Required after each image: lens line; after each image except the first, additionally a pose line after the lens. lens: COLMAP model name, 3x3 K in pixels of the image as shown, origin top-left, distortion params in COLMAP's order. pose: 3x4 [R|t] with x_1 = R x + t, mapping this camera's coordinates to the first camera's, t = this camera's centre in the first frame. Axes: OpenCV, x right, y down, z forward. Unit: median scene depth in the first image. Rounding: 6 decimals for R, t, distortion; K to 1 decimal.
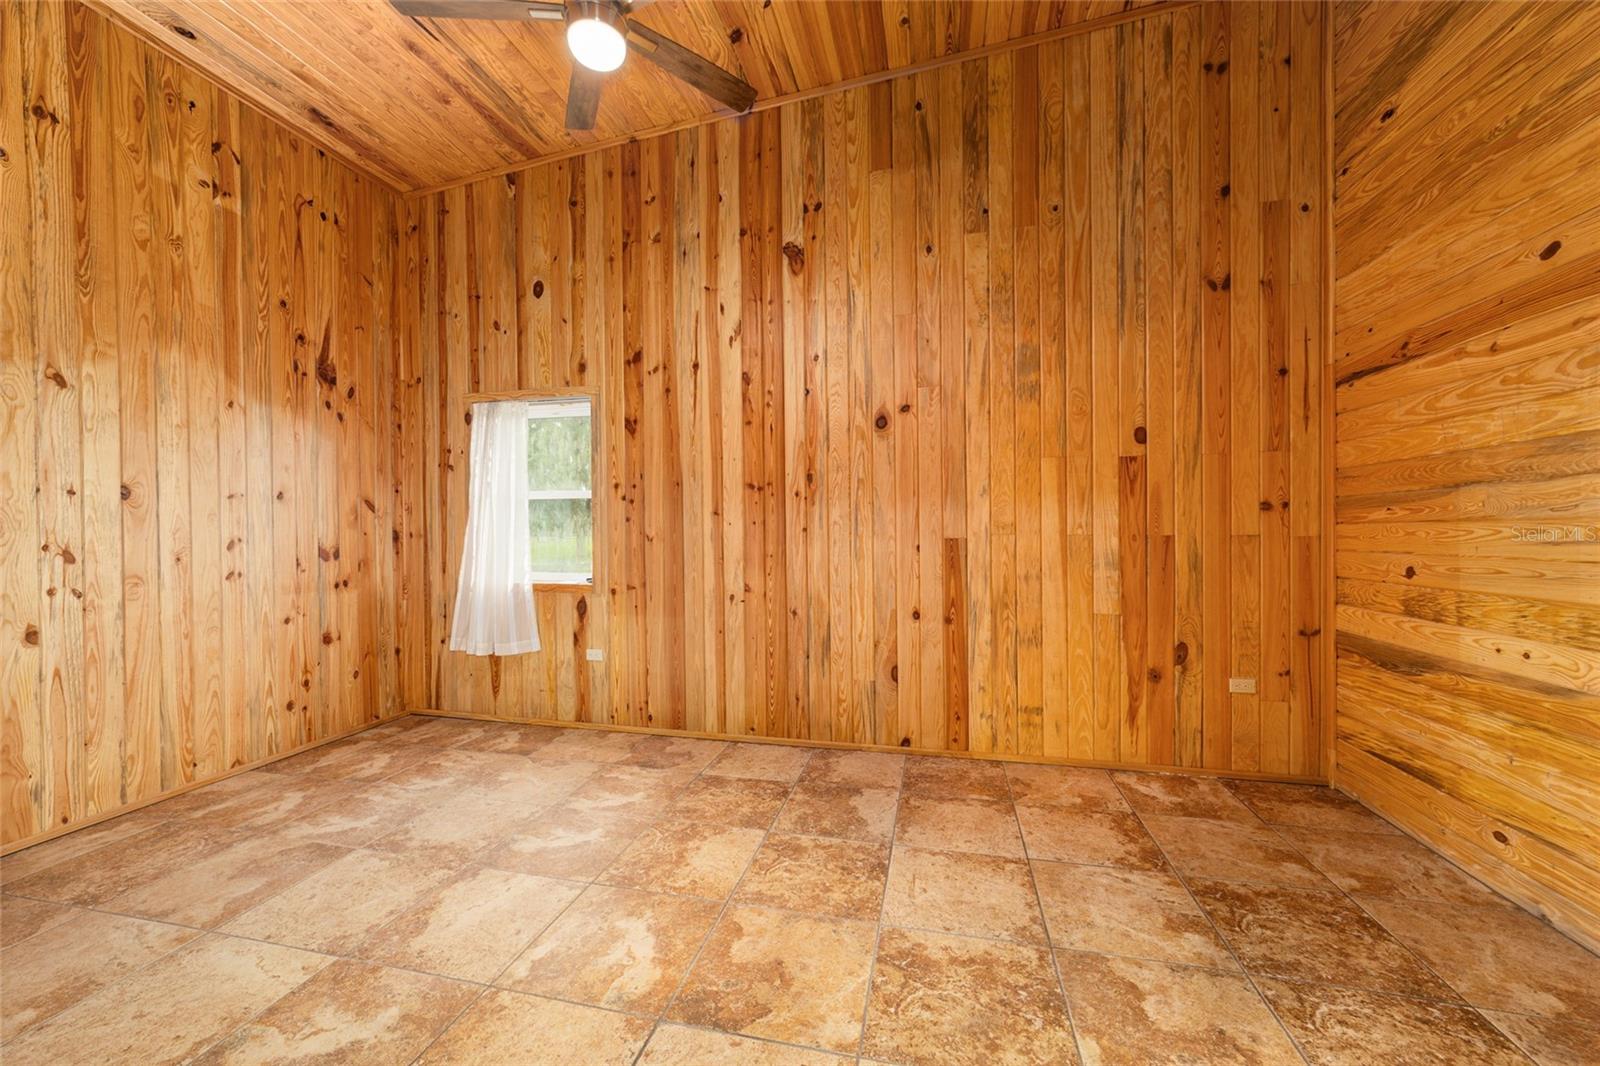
lens RADIAL K [[616.3, 0, 799.1], [0, 616.3, 535.9], [0, 0, 1]] dist [-0.018270, 0.008748]
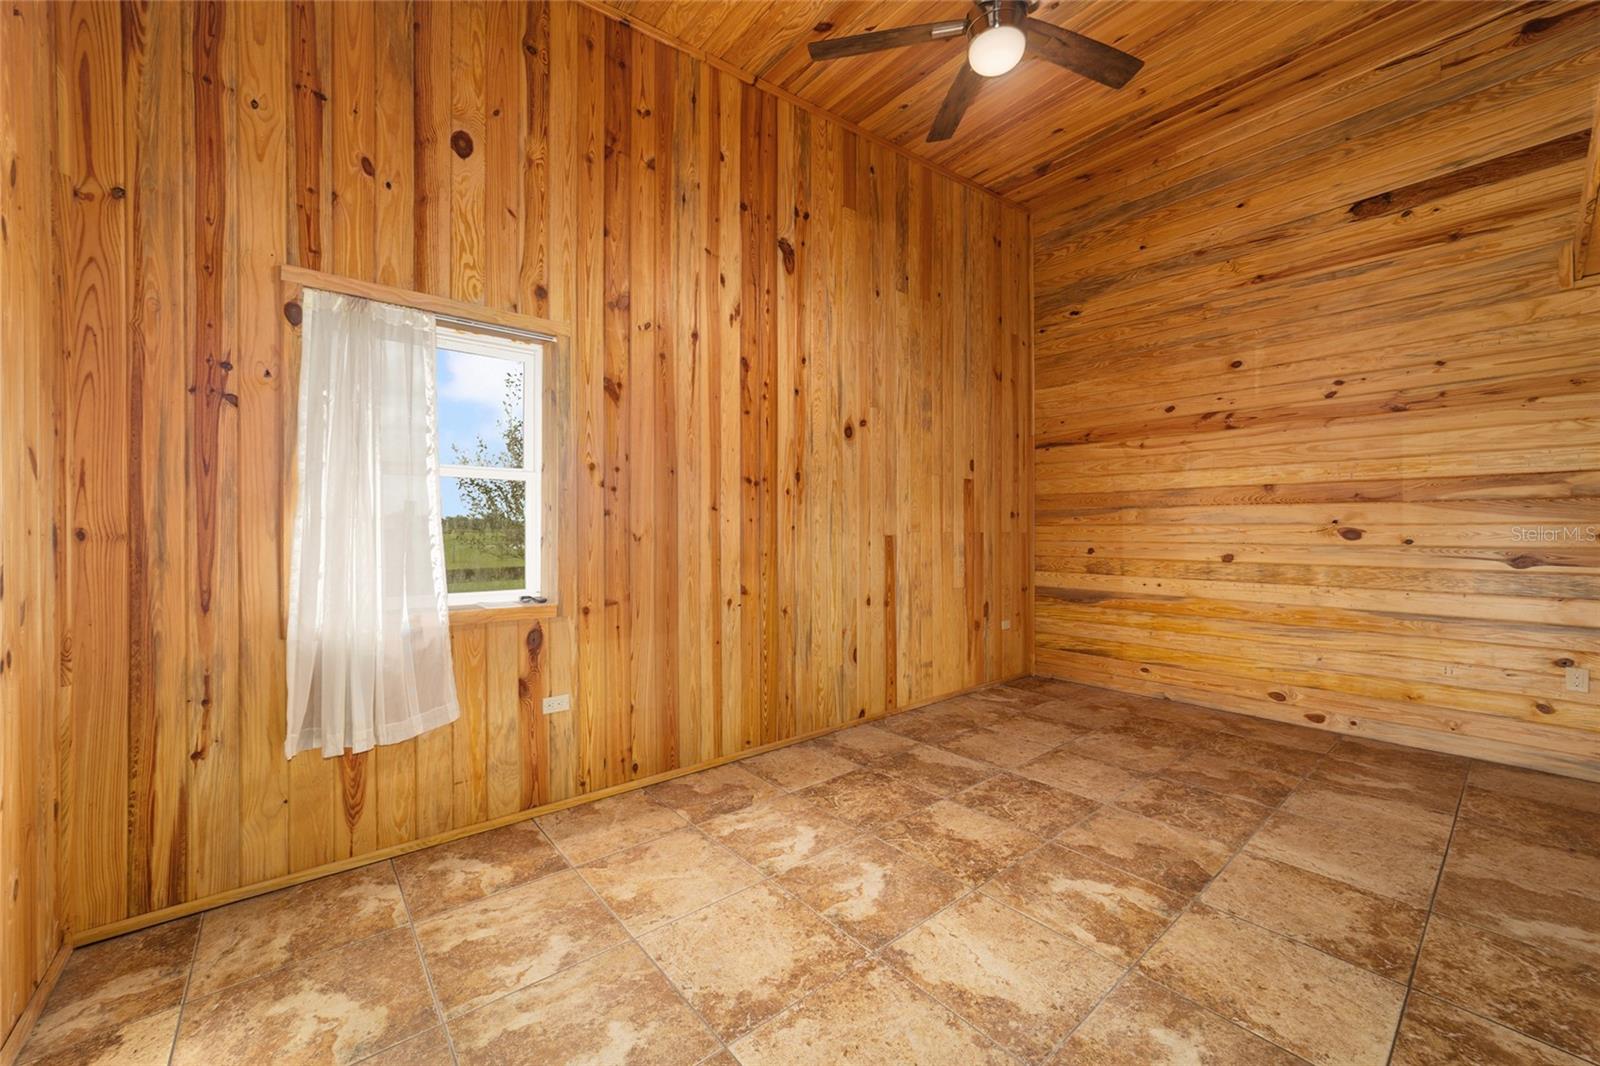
lens RADIAL K [[615.3, 0, 796.3], [0, 615.3, 528.3], [0, 0, 1]] dist [-0.018366, 0.008656]
pose [[0.606407, 0.004807, 0.795140, -0.884677], [0.005509, 0.999932, -0.010247, 0.001515], [-0.795135, 0.010594, 0.606340, 0.434016]]
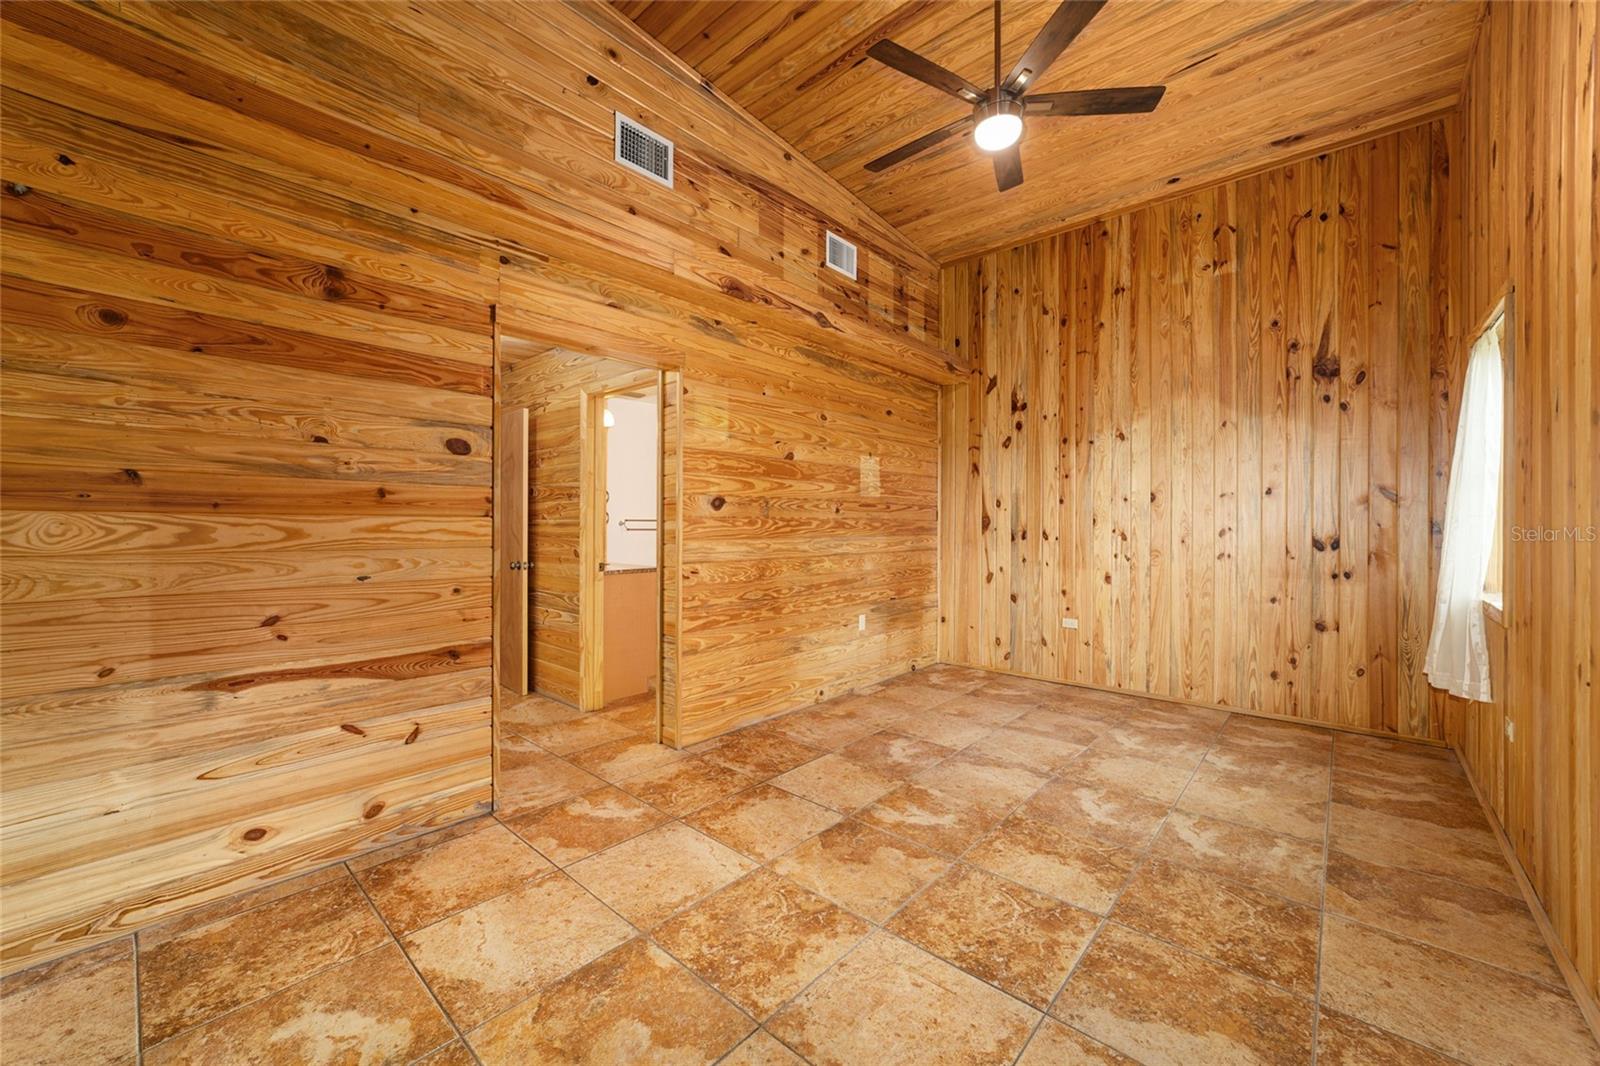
lens RADIAL K [[615.3, 0, 796.3], [0, 615.3, 528.3], [0, 0, 1]] dist [-0.018366, 0.008656]
pose [[-0.483732, 0.009861, -0.875160, 0.638157], [-0.006645, 0.999866, 0.014938, -0.007515], [0.875191, 0.013042, -0.483602, 0.827580]]
